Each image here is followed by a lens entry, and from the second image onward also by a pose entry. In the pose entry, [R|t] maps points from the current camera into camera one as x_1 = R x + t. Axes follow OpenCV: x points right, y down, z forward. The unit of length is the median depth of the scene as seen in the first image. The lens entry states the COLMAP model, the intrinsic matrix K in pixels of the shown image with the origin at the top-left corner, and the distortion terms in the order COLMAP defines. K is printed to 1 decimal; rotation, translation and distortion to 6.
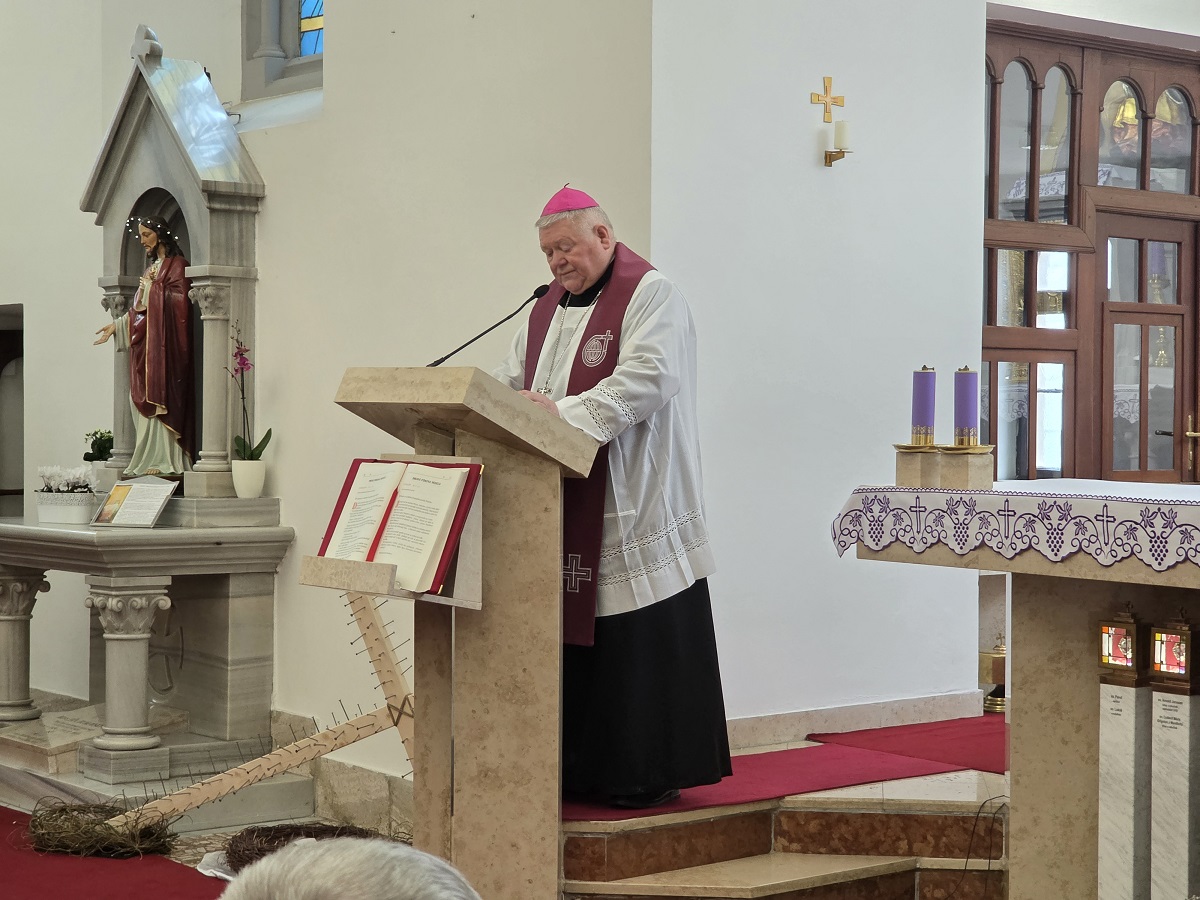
lens RADIAL K [[2330.2, 0, 600.0], [0, 2330.2, 450.0], [0, 0, 1]] dist [-0.072231, 0.107103]
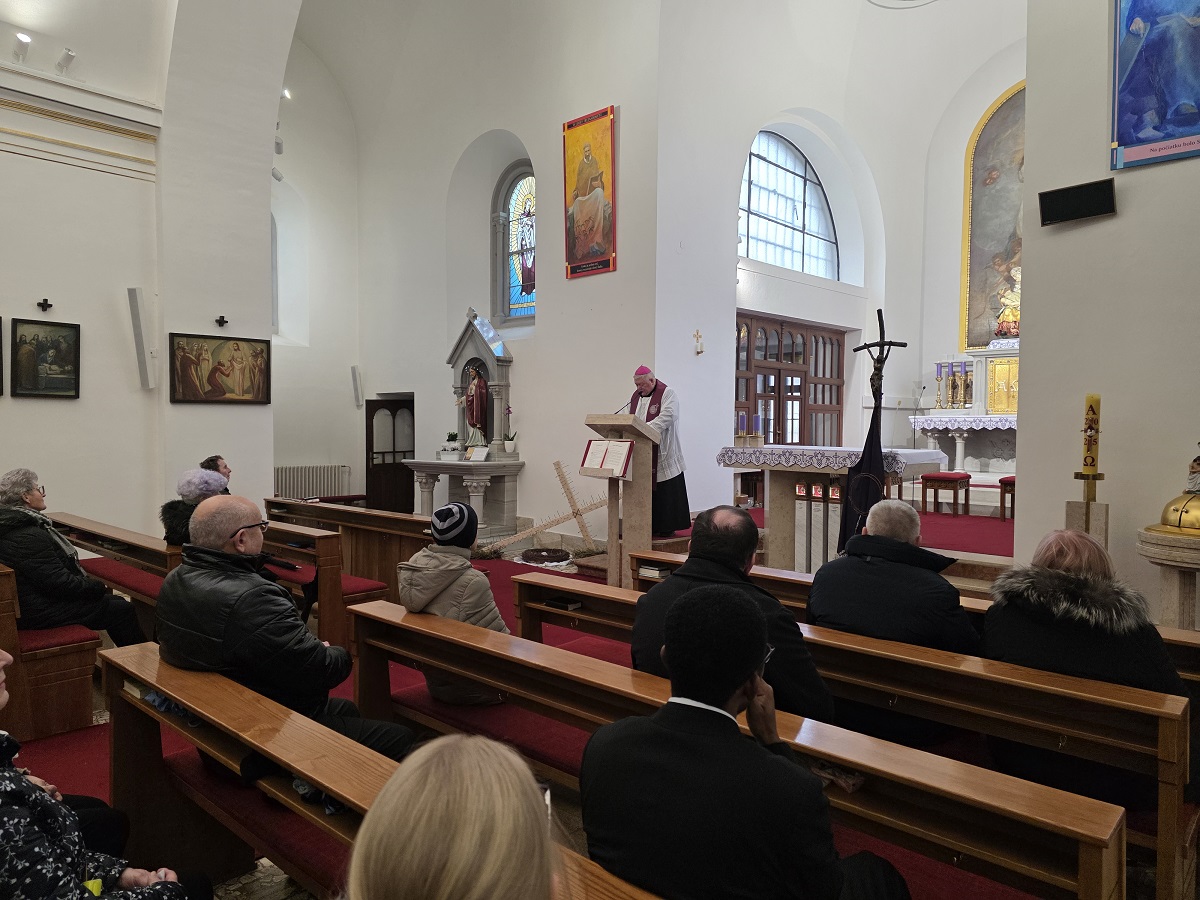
lens RADIAL K [[803.1, 0, 600.0], [0, 803.1, 450.0], [0, 0, 1]] dist [0.075011, -0.068817]
pose [[0.991864, -0.005378, 0.127186, -0.202521], [0.003506, 0.999882, 0.014939, 0.000954], [-0.127252, -0.014372, 0.991766, -0.179809]]
